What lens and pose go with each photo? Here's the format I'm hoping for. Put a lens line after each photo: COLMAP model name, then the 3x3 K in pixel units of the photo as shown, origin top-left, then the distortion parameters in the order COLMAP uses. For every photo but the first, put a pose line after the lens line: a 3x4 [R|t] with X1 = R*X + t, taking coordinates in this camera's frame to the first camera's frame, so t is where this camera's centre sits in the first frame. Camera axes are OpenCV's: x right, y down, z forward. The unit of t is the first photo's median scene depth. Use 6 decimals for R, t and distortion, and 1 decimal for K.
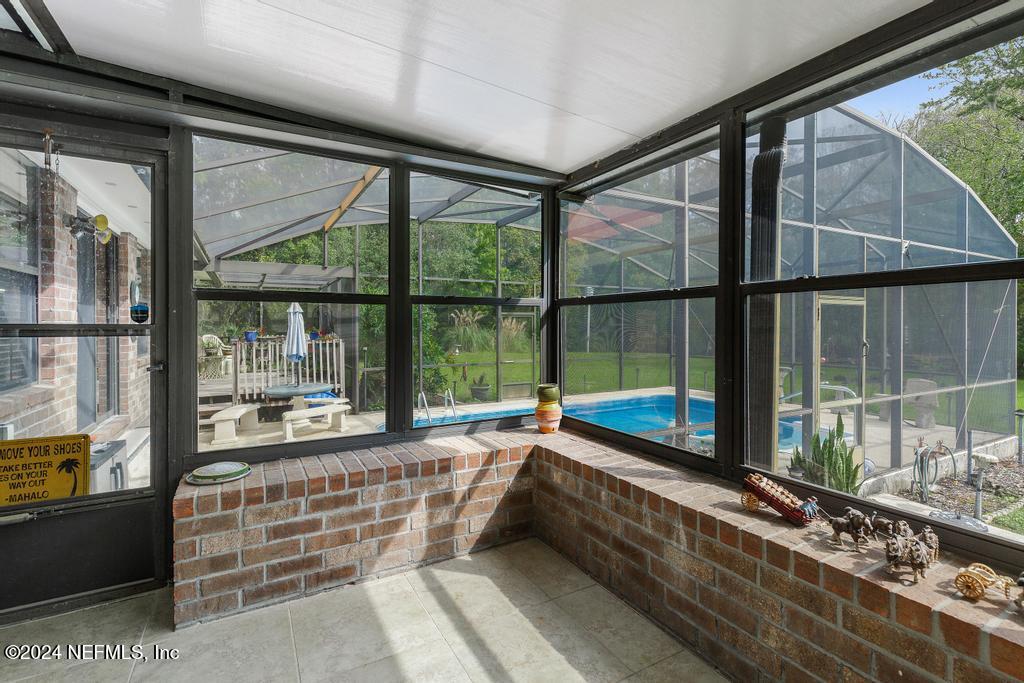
lens RADIAL K [[484.9, 0, 517.3], [0, 484.9, 328.6], [0, 0, 1]] dist [0.002671, -0.000023]
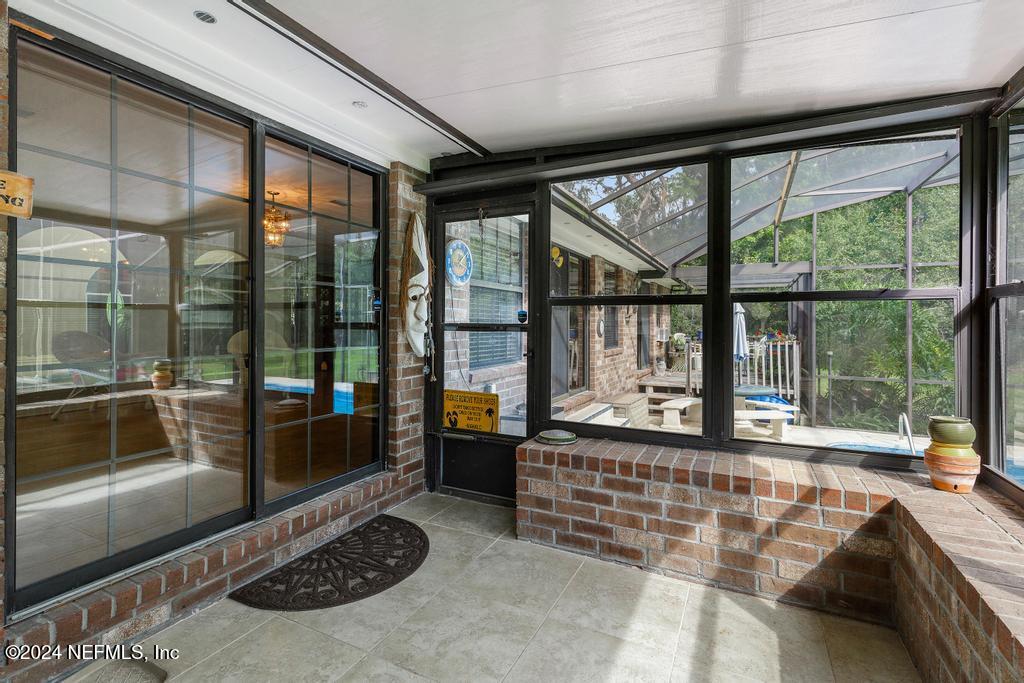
lens RADIAL K [[494.2, 0, 518.6], [0, 494.2, 325.6], [0, 0, 1]] dist [0.006438, -0.001081]
pose [[0.531430, 0.007494, -0.847069, 0.408487], [-0.012668, 0.999919, 0.000899, -0.004206], [0.847007, 0.010253, 0.531482, 0.178990]]
